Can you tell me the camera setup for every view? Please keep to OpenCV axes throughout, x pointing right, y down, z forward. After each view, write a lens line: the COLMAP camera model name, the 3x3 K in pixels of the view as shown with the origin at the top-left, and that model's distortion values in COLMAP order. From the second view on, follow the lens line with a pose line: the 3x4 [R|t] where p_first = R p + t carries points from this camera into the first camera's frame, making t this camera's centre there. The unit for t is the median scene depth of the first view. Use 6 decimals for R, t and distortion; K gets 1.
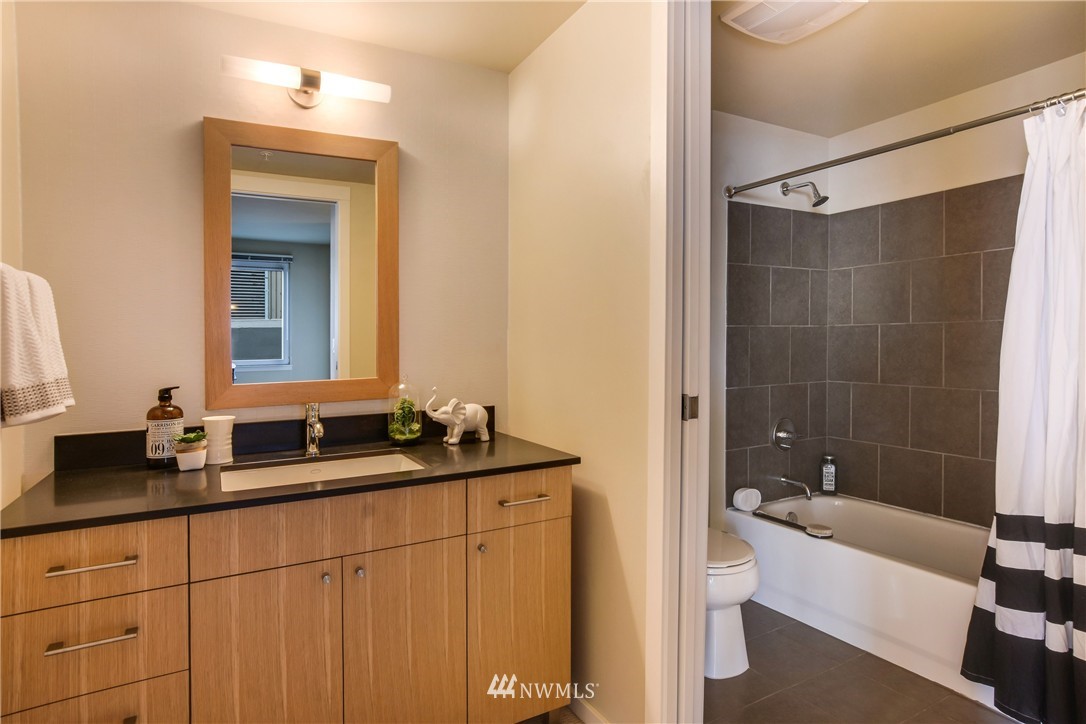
lens RADIAL K [[594.1, 0, 542.9], [0, 594.1, 339.7], [0, 0, 1]] dist [-0.002386, -0.000655]
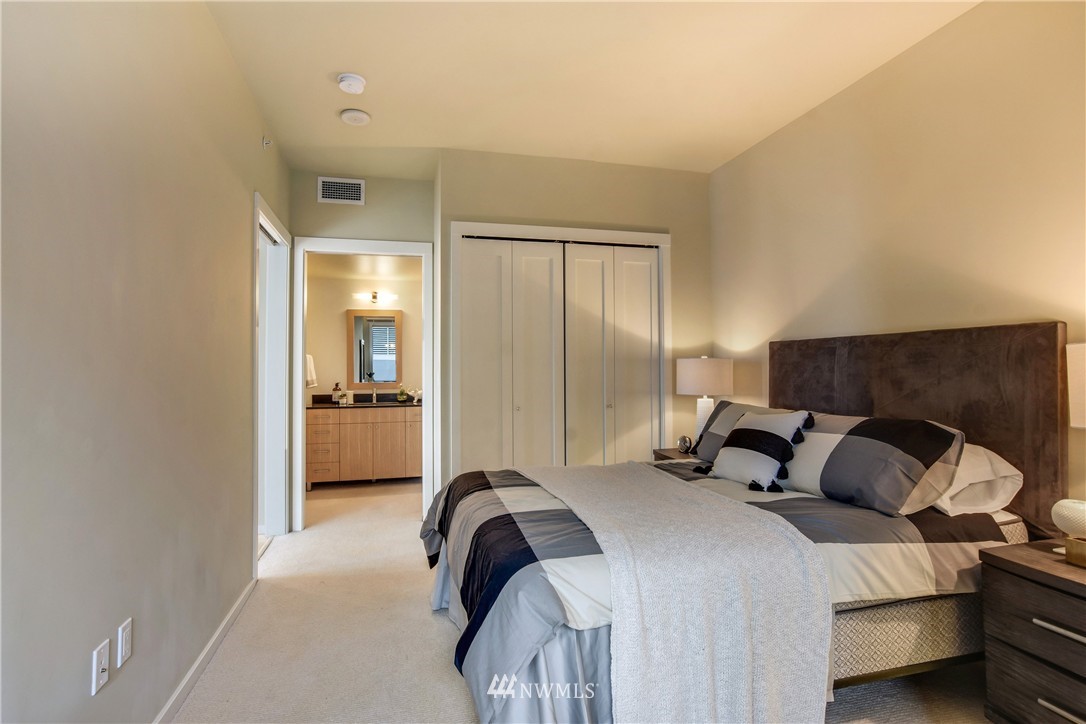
lens RADIAL K [[560.9, 0, 547.5], [0, 560.9, 353.1], [0, 0, 1]] dist [-0.026981, 0.020697]
pose [[0.972333, -0.002637, -0.233584, 1.477424], [-0.004523, 0.999536, -0.030110, -0.009245], [0.233555, 0.030333, 0.971870, -2.121947]]
